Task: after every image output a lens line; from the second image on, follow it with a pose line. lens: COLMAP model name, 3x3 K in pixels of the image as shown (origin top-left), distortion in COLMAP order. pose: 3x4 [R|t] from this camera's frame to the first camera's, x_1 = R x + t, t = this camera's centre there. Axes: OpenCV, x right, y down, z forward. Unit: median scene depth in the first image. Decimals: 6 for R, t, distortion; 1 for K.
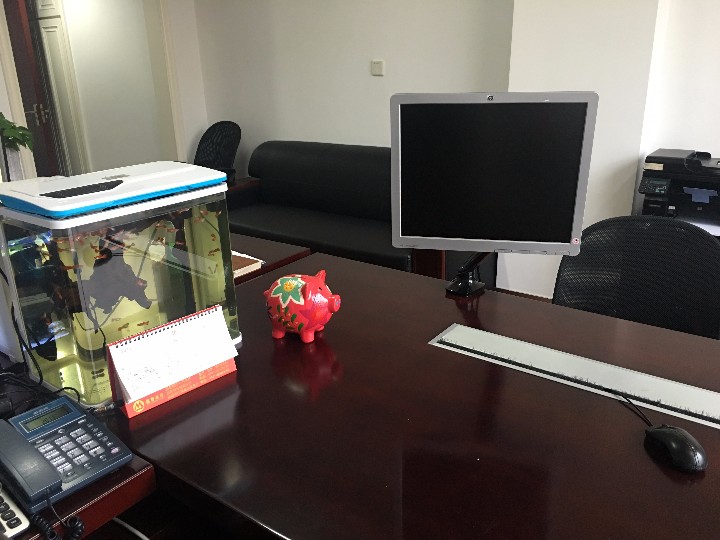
lens RADIAL K [[614.9, 0, 360.0], [0, 614.9, 270.0], [0, 0, 1]] dist [0.044090, -0.008539]
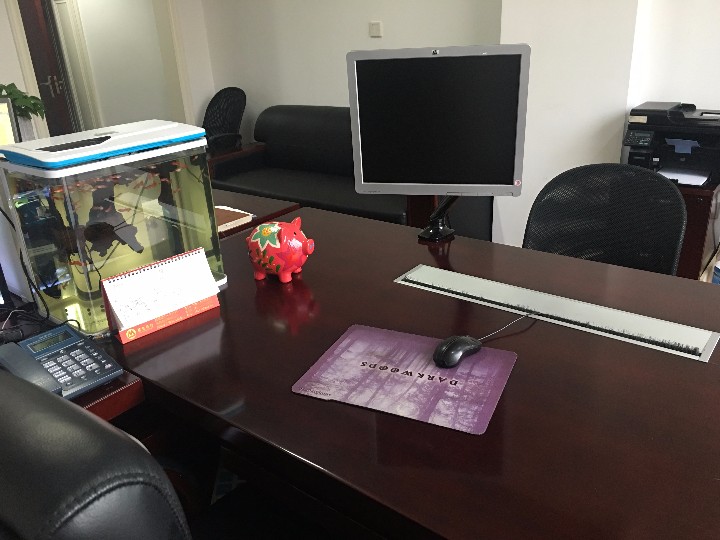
lens RADIAL K [[610.3, 0, 360.0], [0, 610.3, 270.0], [0, 0, 1]] dist [0.045748, -0.000176]
pose [[0.999401, -0.016781, -0.030256, 0.085480], [0.018413, 0.998345, 0.054479, 0.038737], [0.029291, -0.055004, 0.998056, -0.098021]]
